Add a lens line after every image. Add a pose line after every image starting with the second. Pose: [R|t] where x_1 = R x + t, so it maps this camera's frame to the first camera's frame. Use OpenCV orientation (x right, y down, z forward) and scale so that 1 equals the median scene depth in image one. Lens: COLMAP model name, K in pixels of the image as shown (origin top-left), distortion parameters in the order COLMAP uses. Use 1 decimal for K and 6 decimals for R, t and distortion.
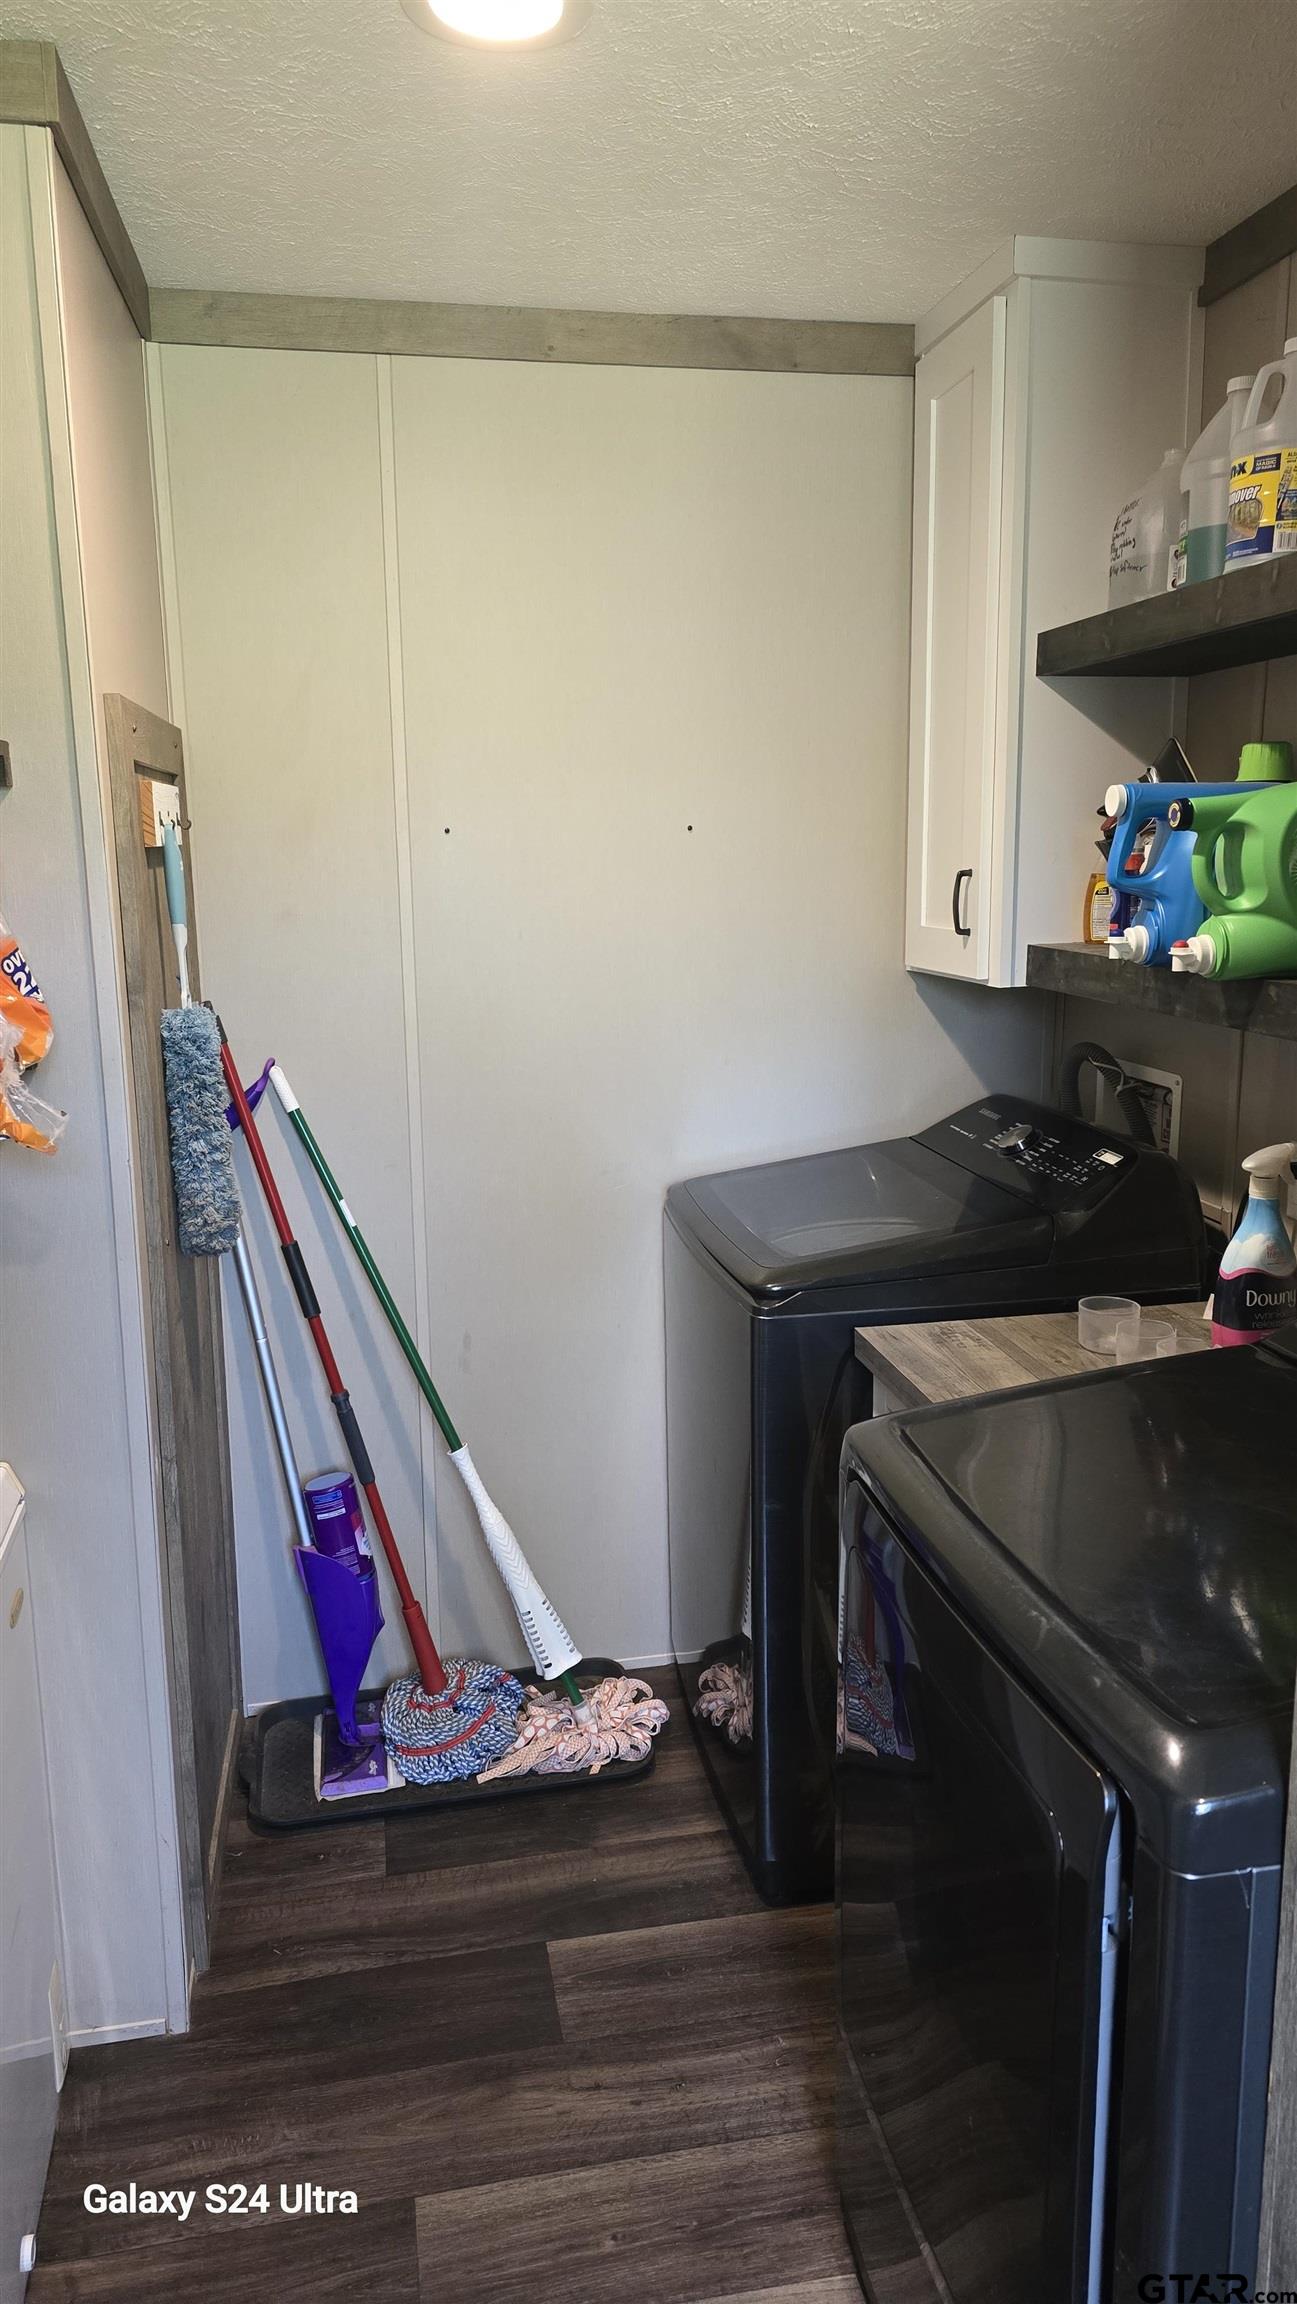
lens RADIAL K [[1543.2, 0, 643.6], [0, 1543.2, 1147.8], [0, 0, 1]] dist [0.064279, -0.062392]
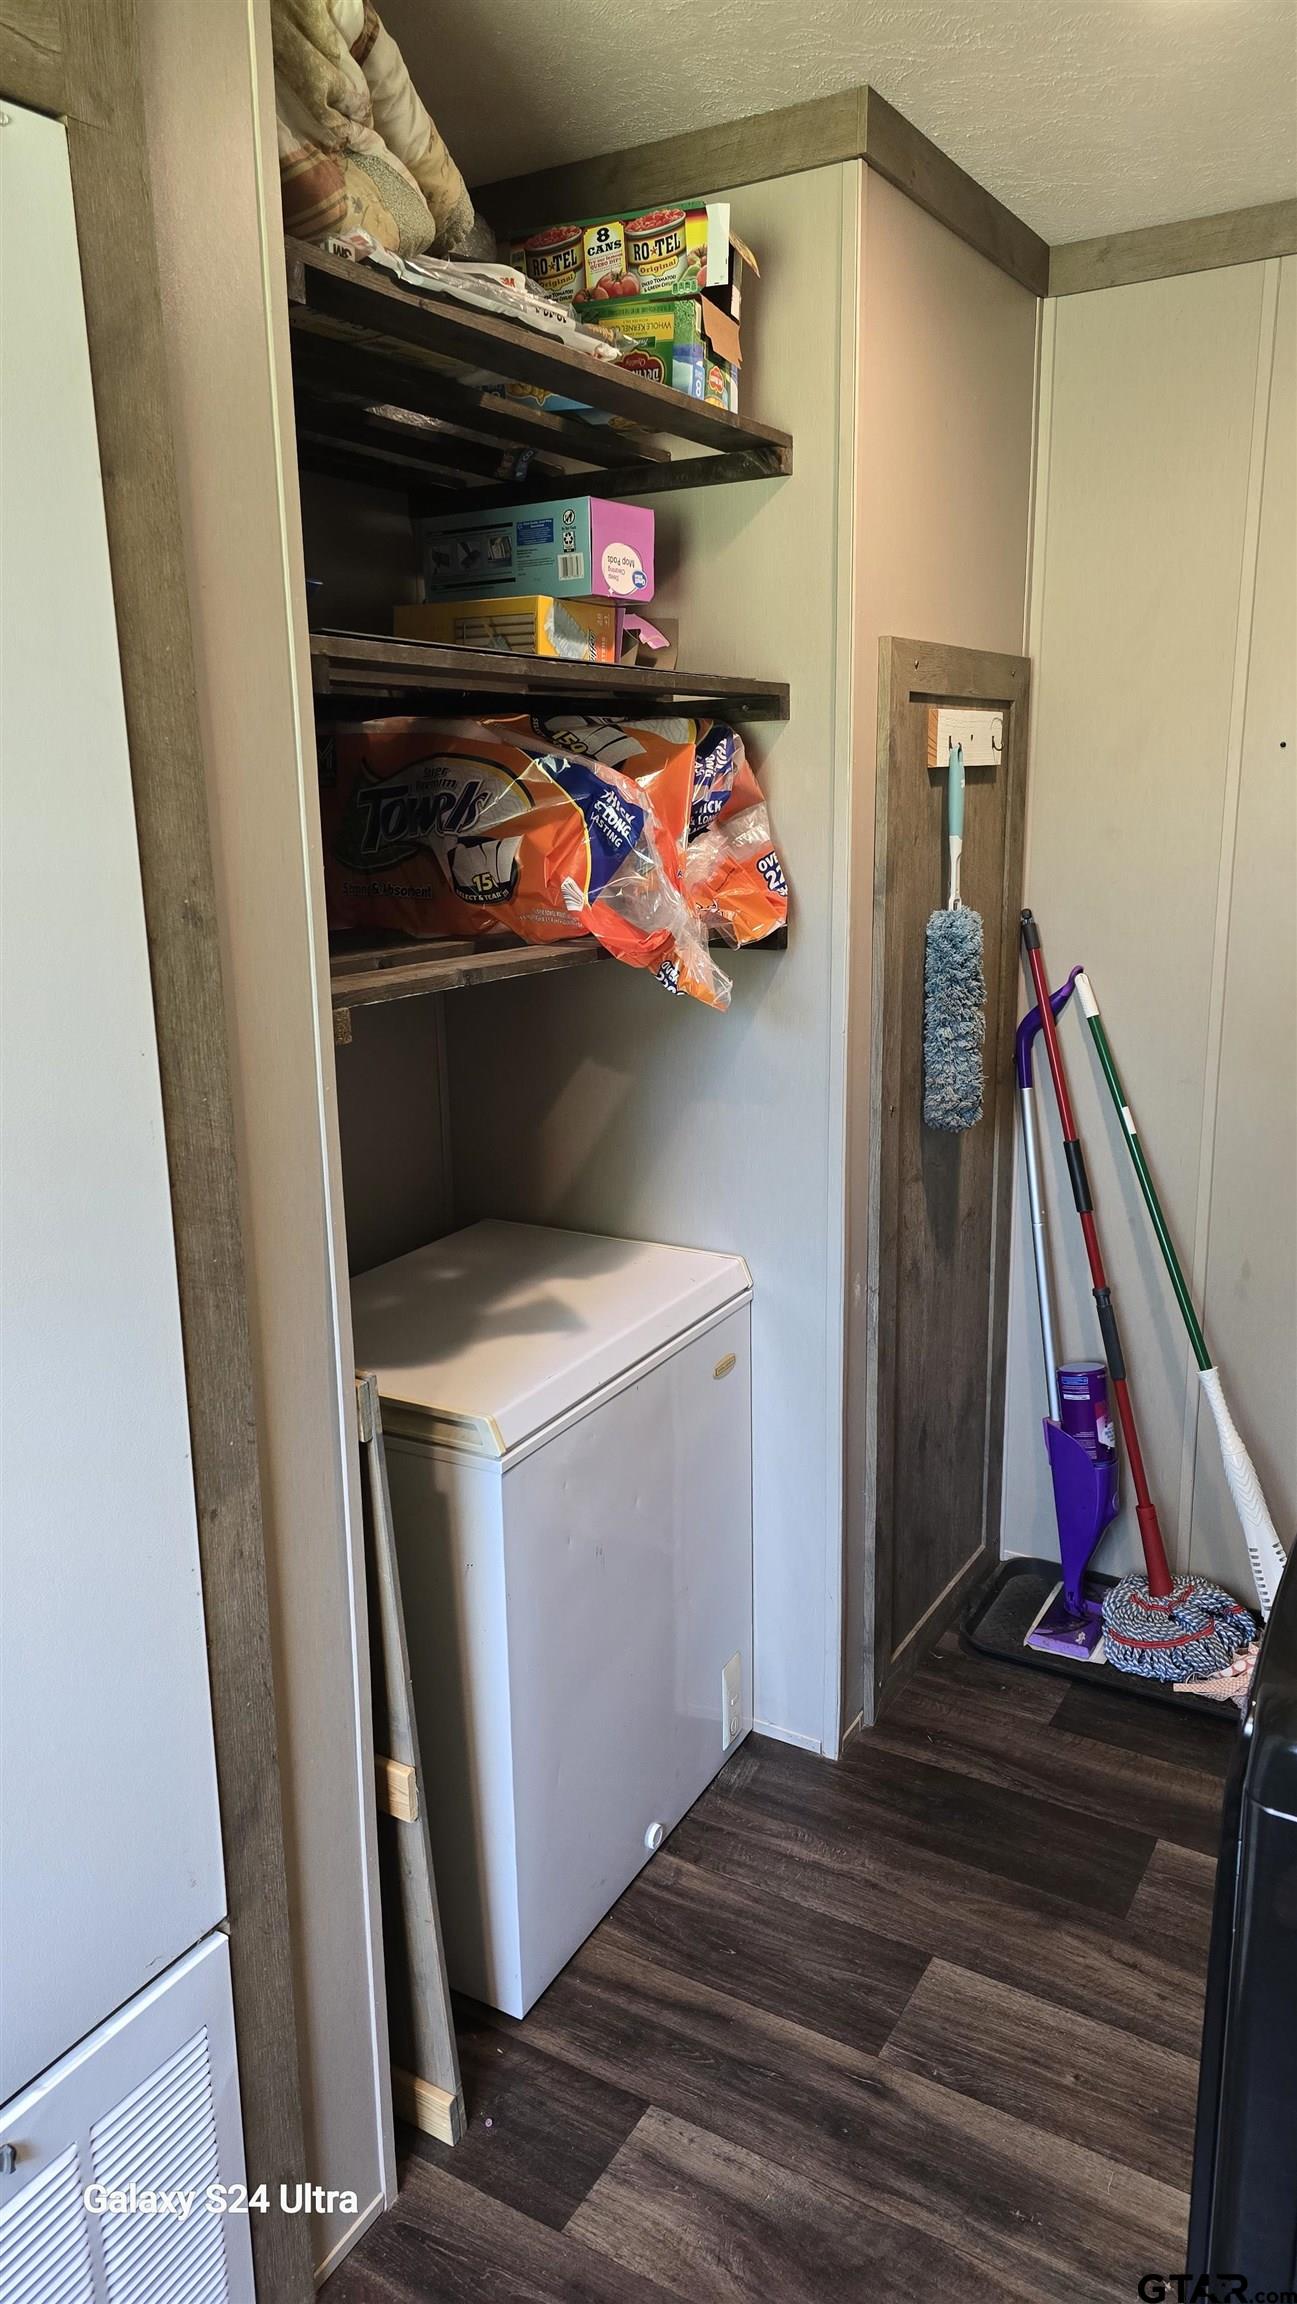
lens RADIAL K [[1543.2, 0, 634.0], [0, 1543.2, 1158.1], [0, 0, 1]] dist [0.064279, -0.062392]
pose [[0.736282, 0.158549, -0.657838, 0.296601], [-0.122567, 0.987330, 0.100779, 0.003205], [0.665482, 0.006428, 0.746386, -0.003824]]
